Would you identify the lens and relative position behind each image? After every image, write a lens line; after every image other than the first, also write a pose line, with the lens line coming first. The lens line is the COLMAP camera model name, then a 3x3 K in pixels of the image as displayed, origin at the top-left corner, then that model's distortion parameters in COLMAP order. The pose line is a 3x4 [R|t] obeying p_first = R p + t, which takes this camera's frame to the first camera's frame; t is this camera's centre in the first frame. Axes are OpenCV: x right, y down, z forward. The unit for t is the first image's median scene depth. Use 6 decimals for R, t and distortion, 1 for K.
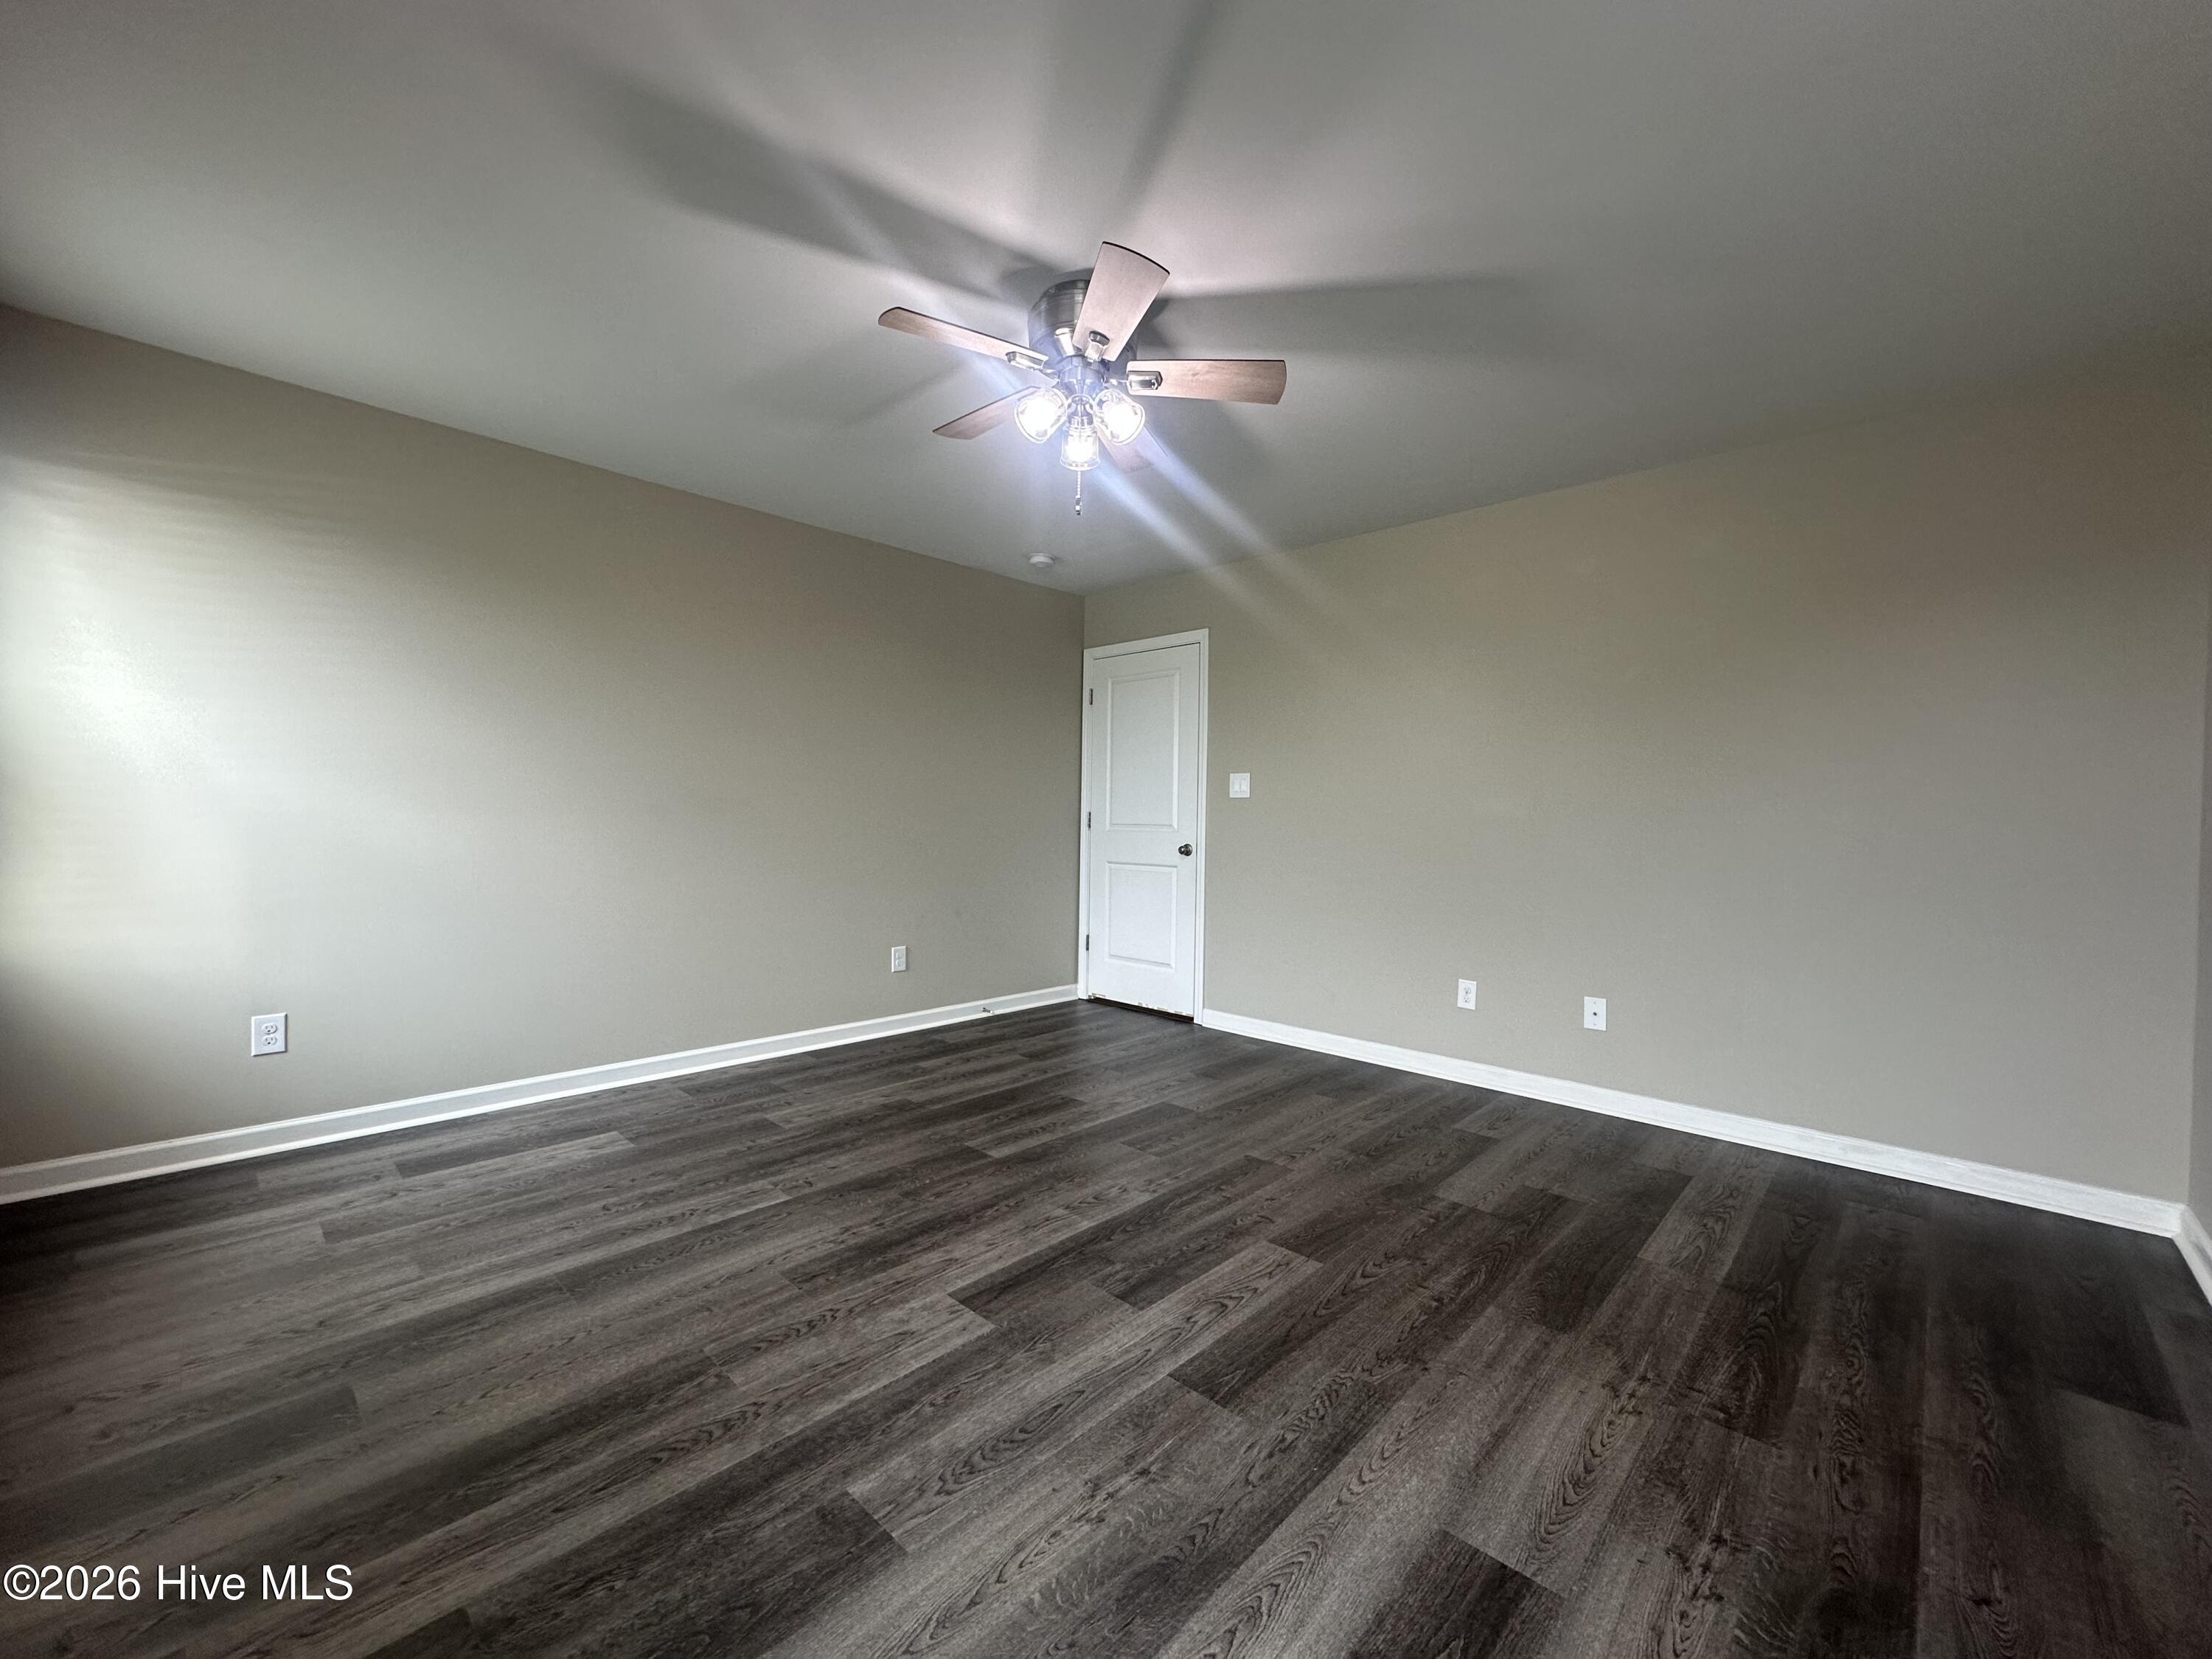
lens RADIAL K [[886.7, 0, 1121.5], [0, 886.7, 828.9], [0, 0, 1]] dist [-0.001094, -0.000263]
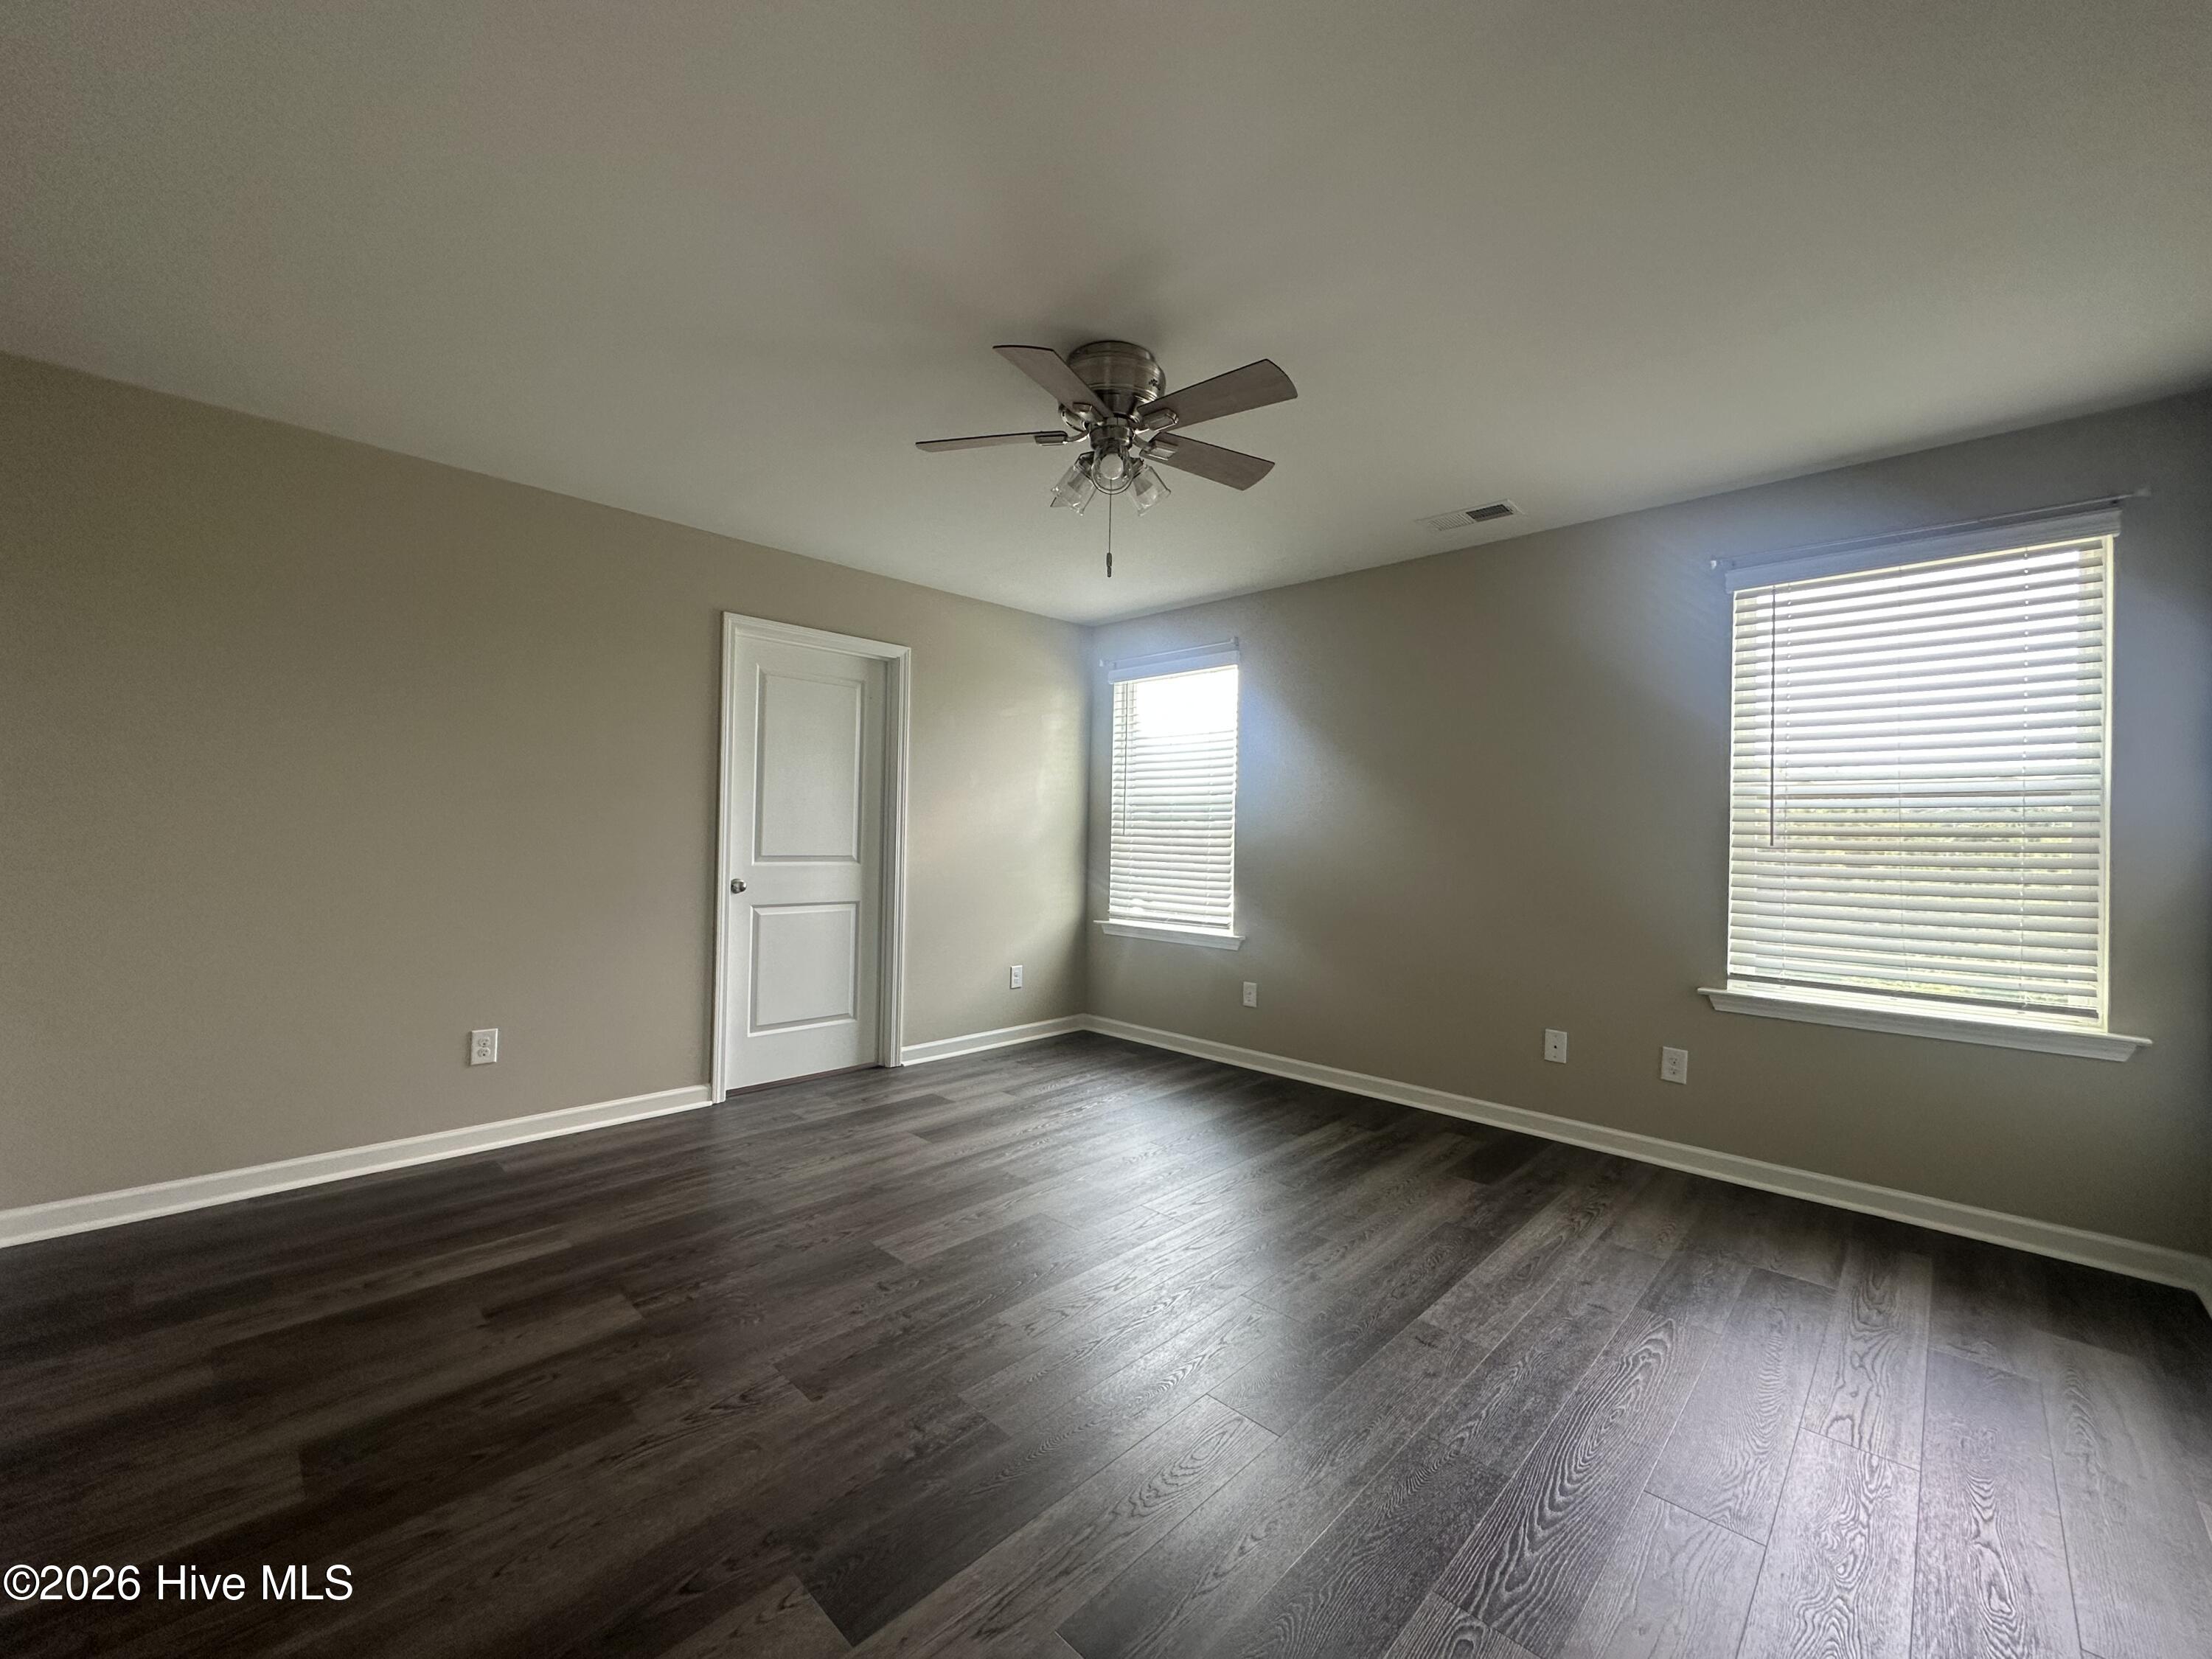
lens RADIAL K [[886.7, 0, 1121.5], [0, 886.7, 828.9], [0, 0, 1]] dist [-0.001094, -0.000263]
pose [[-0.999329, -0.033967, 0.013720, -0.091068], [-0.033924, 0.999419, 0.003339, -0.058913], [-0.013826, 0.002871, -0.999900, 2.099827]]
